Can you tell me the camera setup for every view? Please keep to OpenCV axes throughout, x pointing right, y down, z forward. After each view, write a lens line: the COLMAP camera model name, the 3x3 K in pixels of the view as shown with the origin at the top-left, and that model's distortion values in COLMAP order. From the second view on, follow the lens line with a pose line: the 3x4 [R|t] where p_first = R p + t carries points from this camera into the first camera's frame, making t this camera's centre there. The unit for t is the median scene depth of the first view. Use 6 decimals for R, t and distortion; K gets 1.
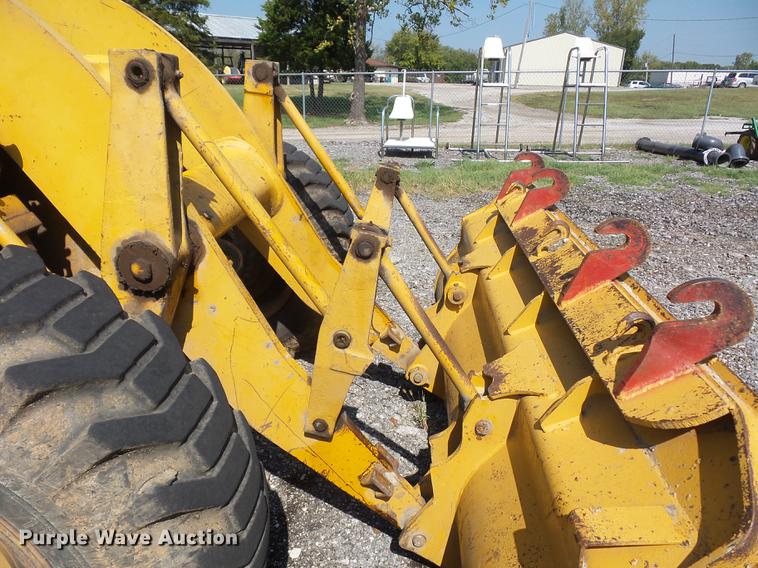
lens RADIAL K [[525.4, 0, 380.9], [0, 525.4, 286.2], [0, 0, 1]] dist [0.011268, -0.011302]
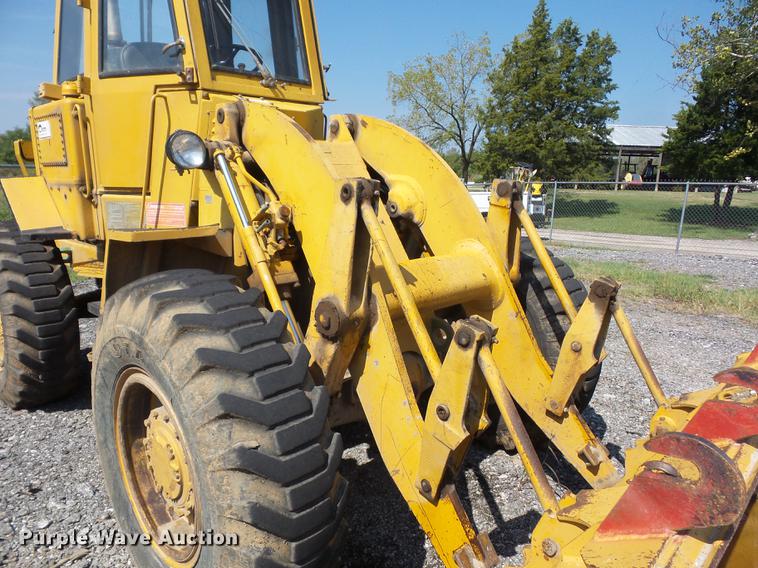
lens RADIAL K [[525.4, 0, 381.5], [0, 525.4, 288.7], [0, 0, 1]] dist [0.011268, -0.011302]
pose [[0.760511, 0.148582, -0.632097, 0.481297], [-0.257801, 0.962547, -0.083916, -0.027623], [0.595954, 0.226774, 0.770332, -0.036555]]
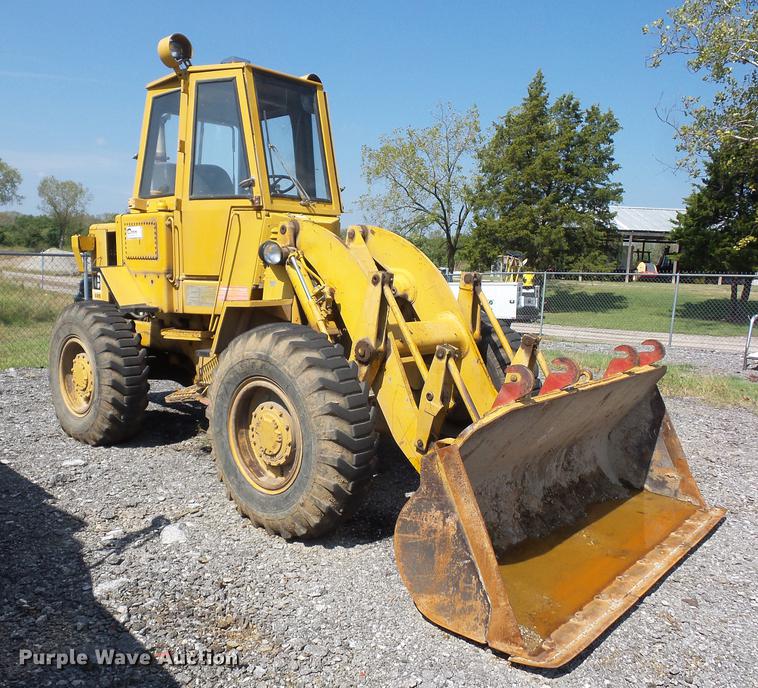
lens RADIAL K [[652.3, 0, 360.2], [0, 652.3, 356.1], [0, 0, 1]] dist [0.020302, -0.004362]
pose [[0.770598, 0.109032, -0.627925, 1.281655], [-0.260880, 0.952896, -0.154695, 0.403742], [0.581481, 0.283021, 0.762744, -1.178914]]
